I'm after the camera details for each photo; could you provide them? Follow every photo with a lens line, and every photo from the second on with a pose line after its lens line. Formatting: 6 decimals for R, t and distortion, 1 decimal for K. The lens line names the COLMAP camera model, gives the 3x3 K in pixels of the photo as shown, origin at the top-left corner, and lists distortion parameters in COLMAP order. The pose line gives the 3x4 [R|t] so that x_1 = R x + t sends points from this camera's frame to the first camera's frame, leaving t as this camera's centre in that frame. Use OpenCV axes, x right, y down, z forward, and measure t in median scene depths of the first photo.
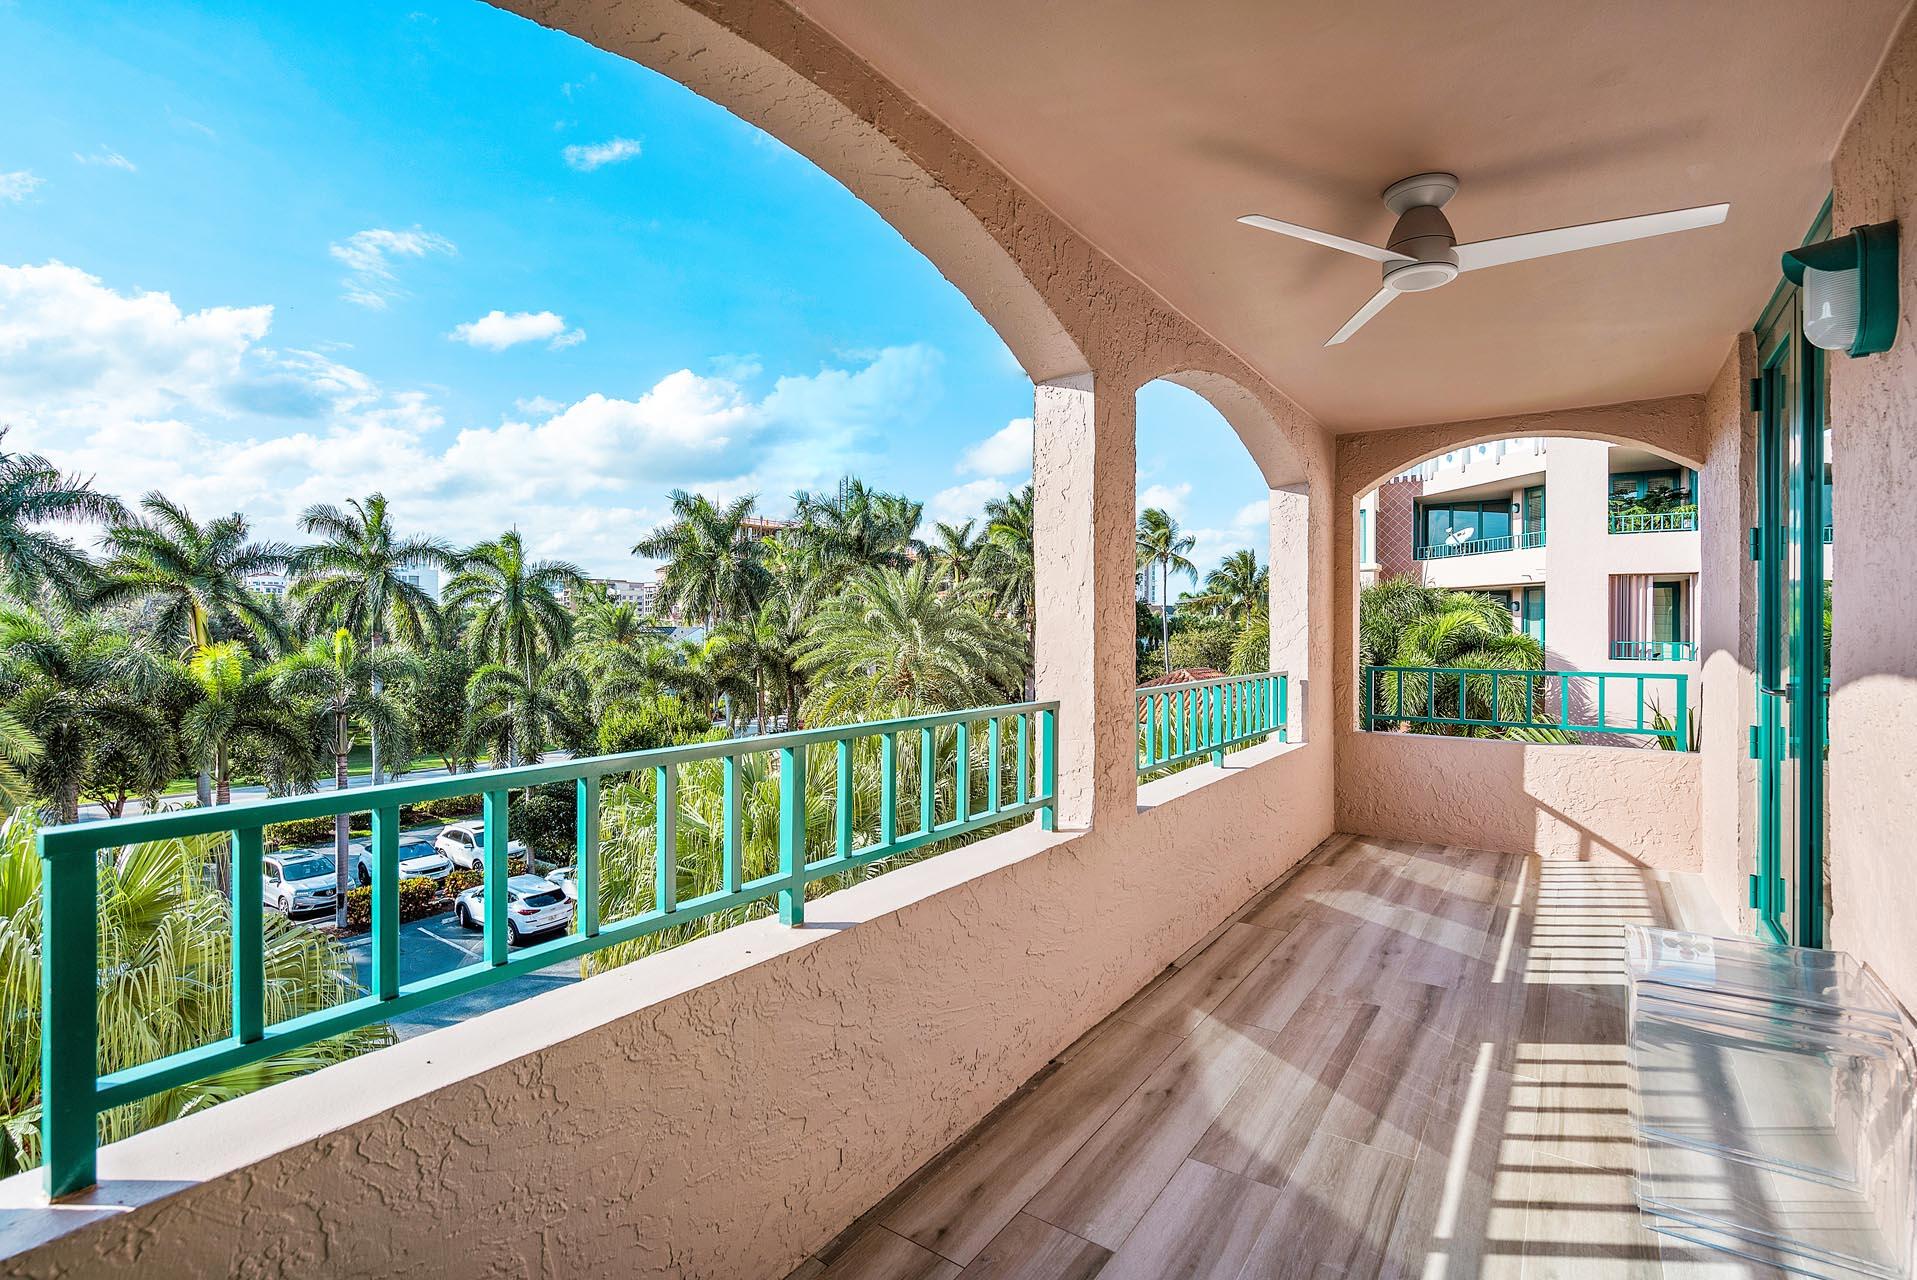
lens RADIAL K [[904.4, 0, 966.5], [0, 904.4, 632.7], [0, 0, 1]] dist [-0.003537, 0.000075]
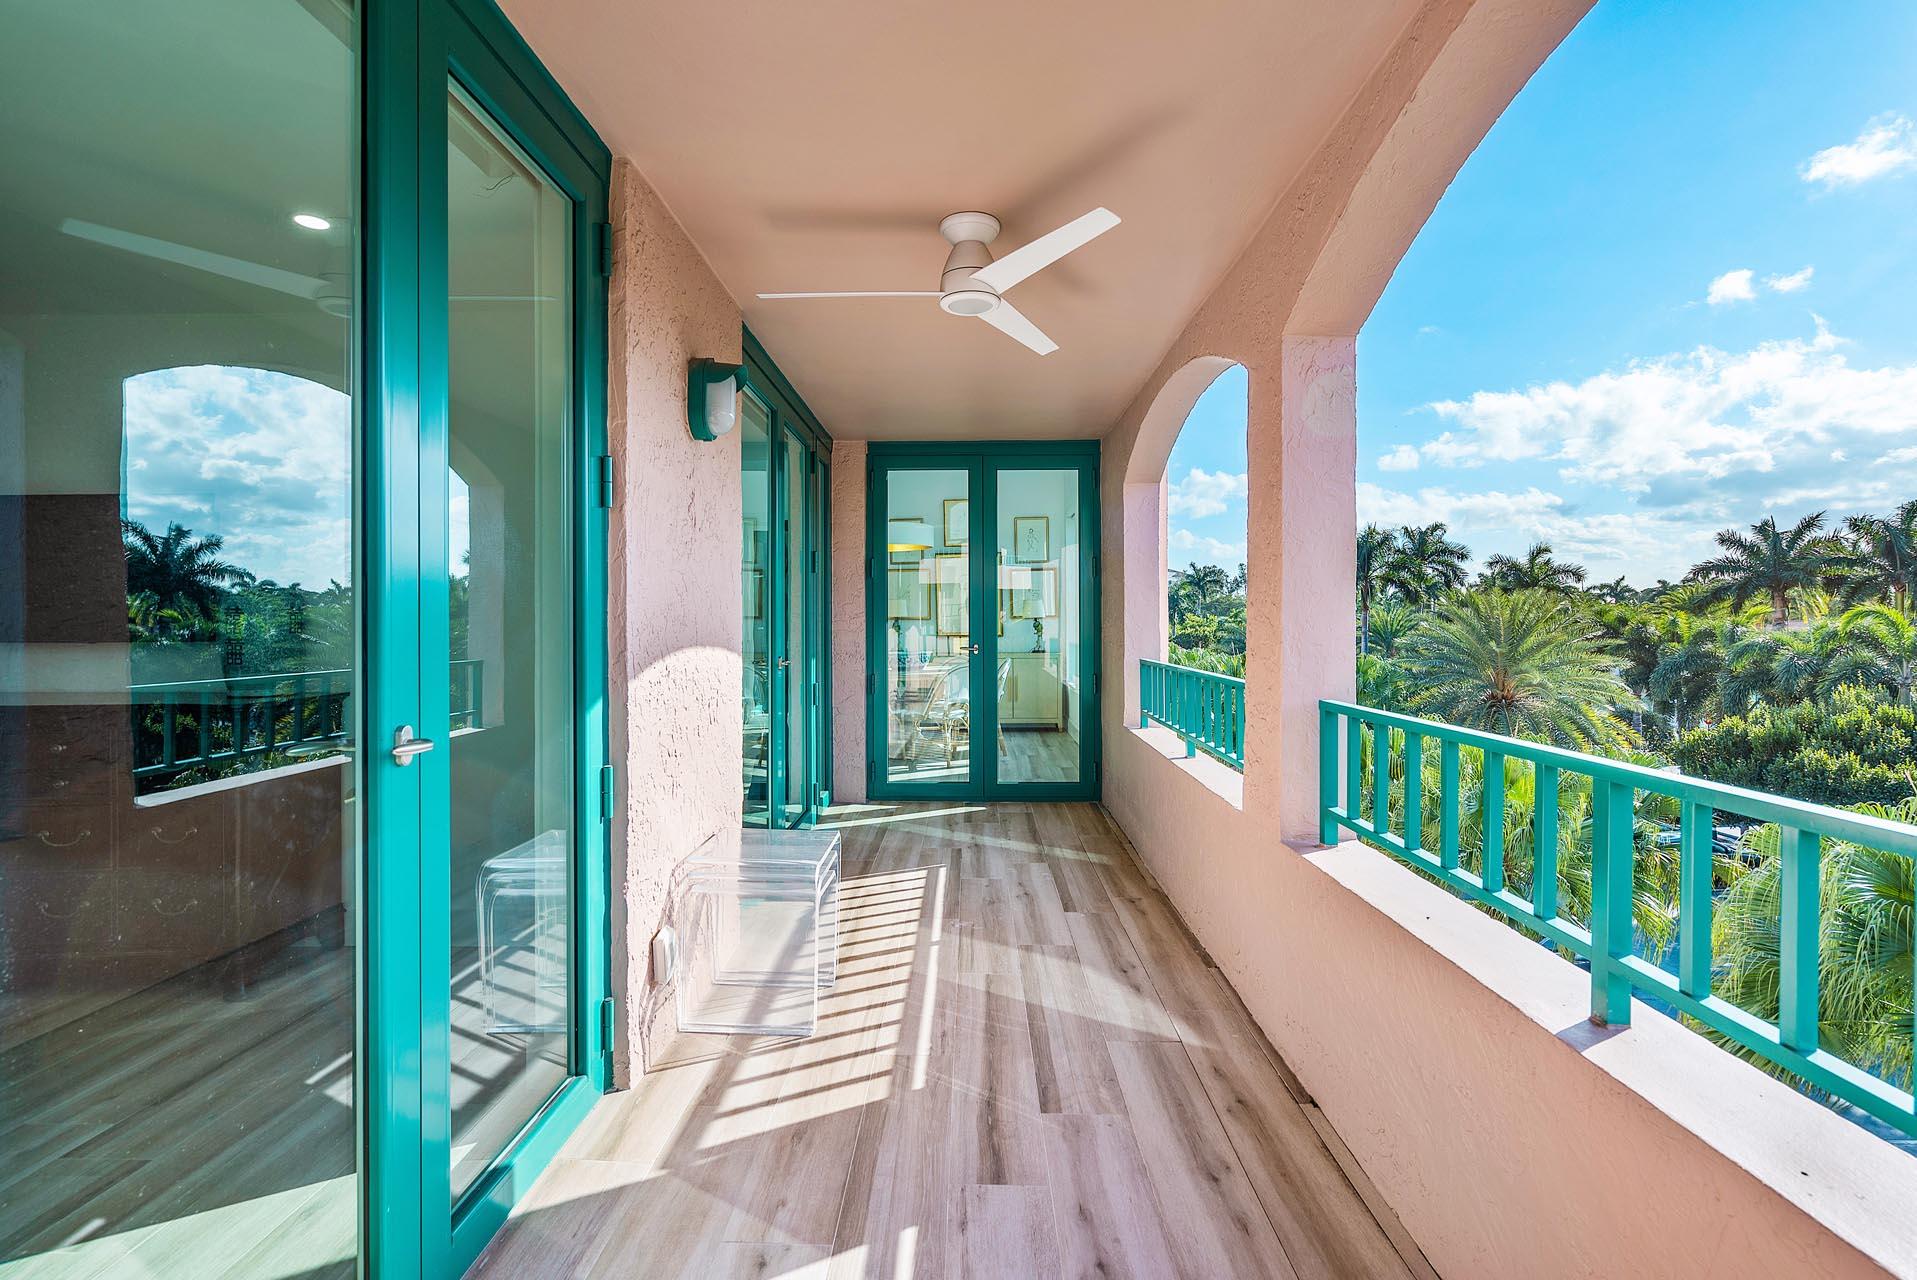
lens RADIAL K [[904.4, 0, 957.9], [0, 904.4, 634.6], [0, 0, 1]] dist [-0.003537, 0.000075]
pose [[-0.836335, 0.004537, -0.548200, 1.179577], [-0.002047, 0.999933, 0.011398, -0.000938], [0.548214, 0.010655, -0.836270, 2.014187]]
